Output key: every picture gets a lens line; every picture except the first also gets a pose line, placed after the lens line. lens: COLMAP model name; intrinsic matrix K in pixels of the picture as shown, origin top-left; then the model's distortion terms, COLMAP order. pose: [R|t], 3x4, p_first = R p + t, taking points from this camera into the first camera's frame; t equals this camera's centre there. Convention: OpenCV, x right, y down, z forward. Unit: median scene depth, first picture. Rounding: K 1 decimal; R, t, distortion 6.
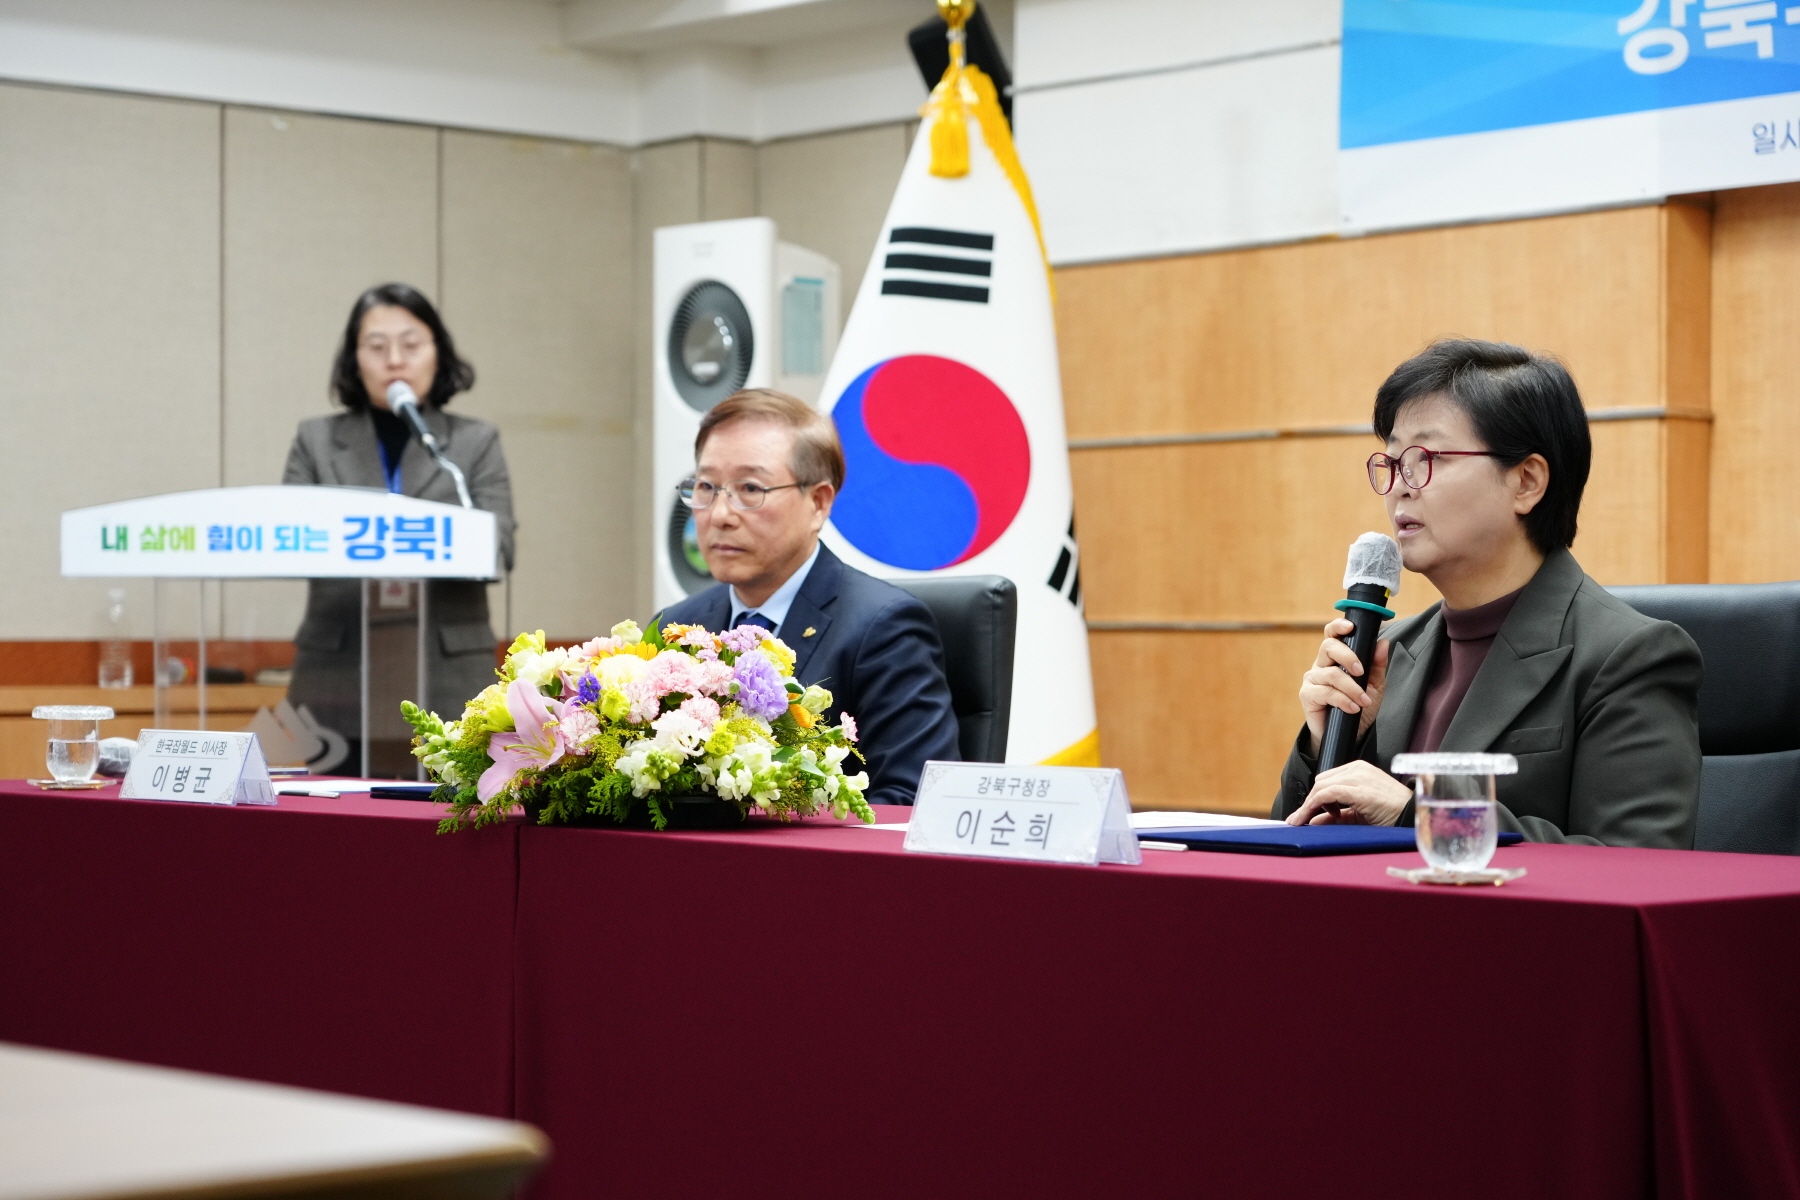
lens RADIAL K [[4072.3, 0, 813.4], [0, 4072.3, 660.5], [0, 0, 1]] dist [0.126813, 0.000000]
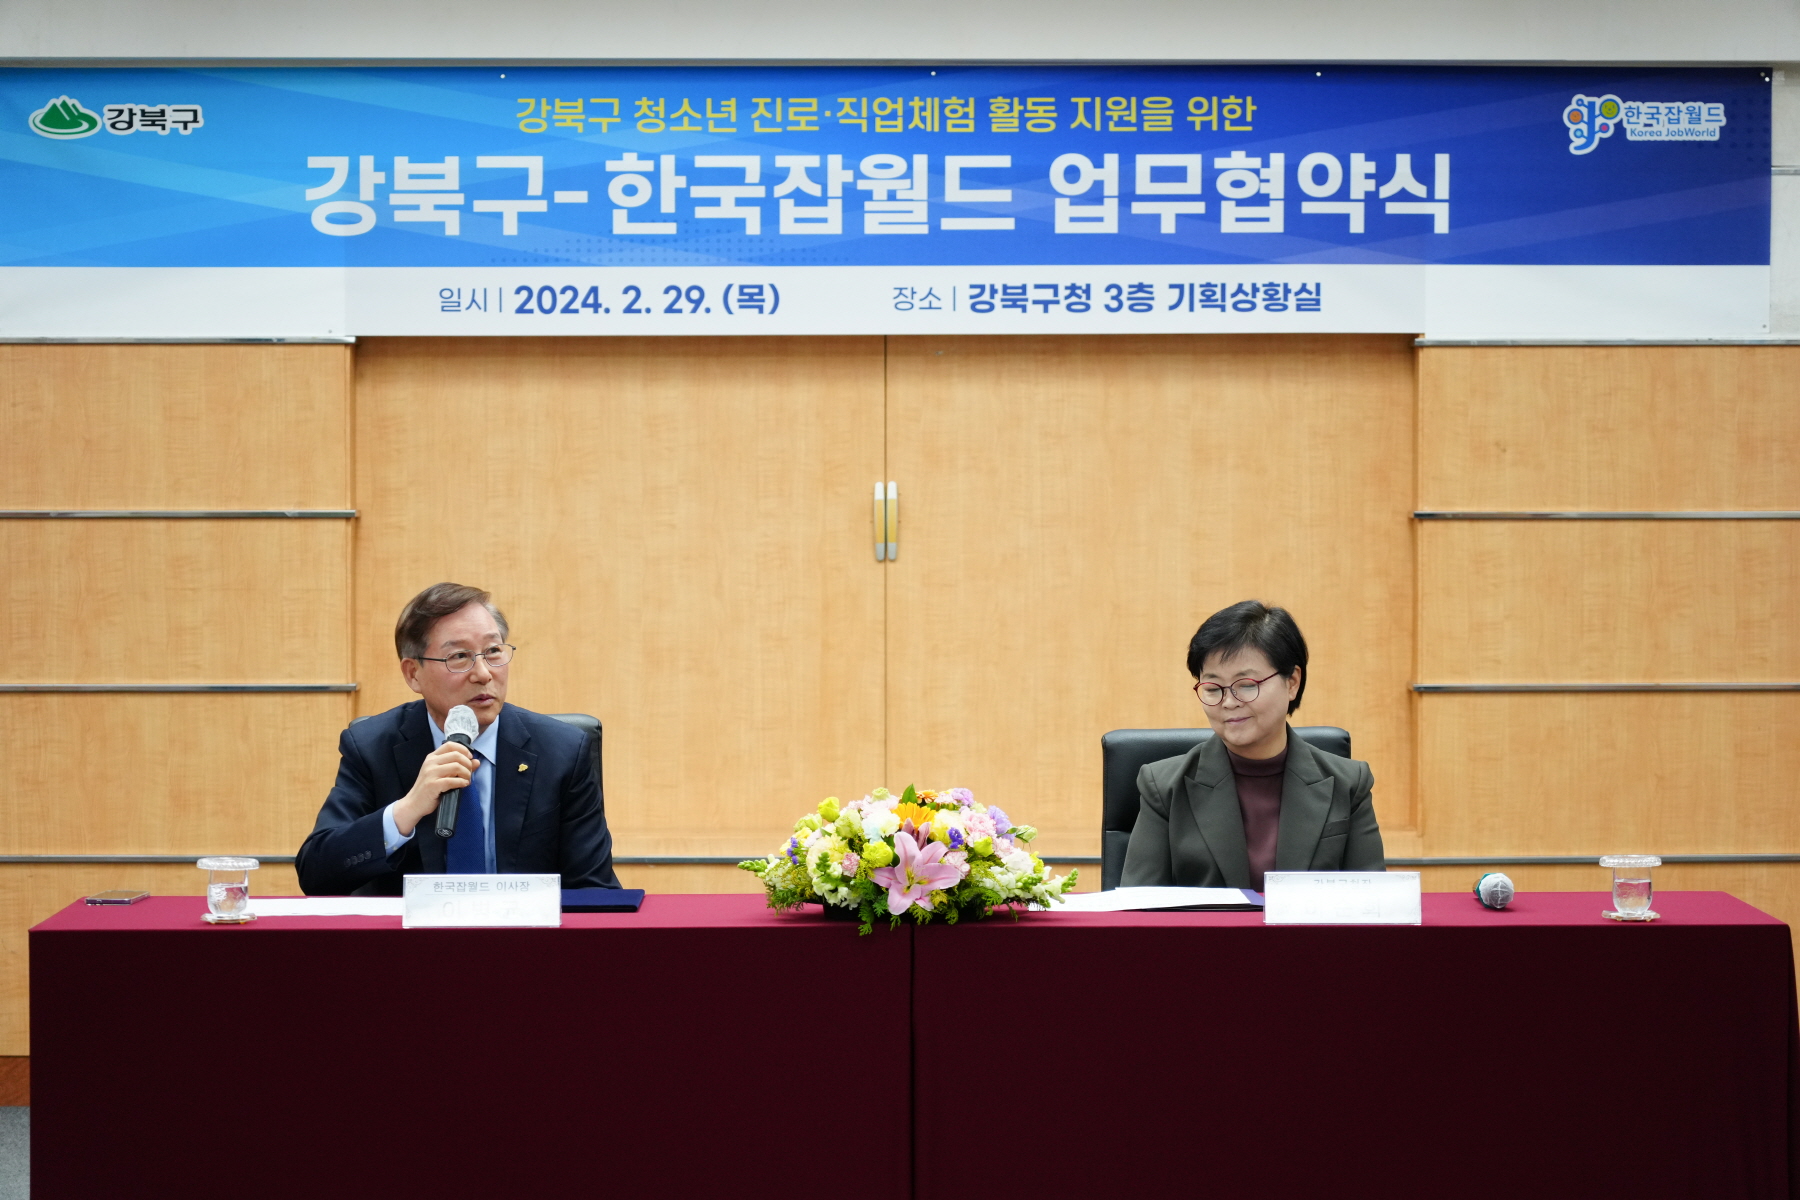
lens RADIAL K [[5595.6, 0, 923.3], [0, 5595.6, 748.1], [0, 0, 1]] dist [0.015686, 0.000000]
pose [[0.627465, -0.050689, 0.776993, -0.984527], [0.009220, 0.998292, 0.057681, -0.085387], [-0.778590, -0.029029, 0.626861, -0.181242]]
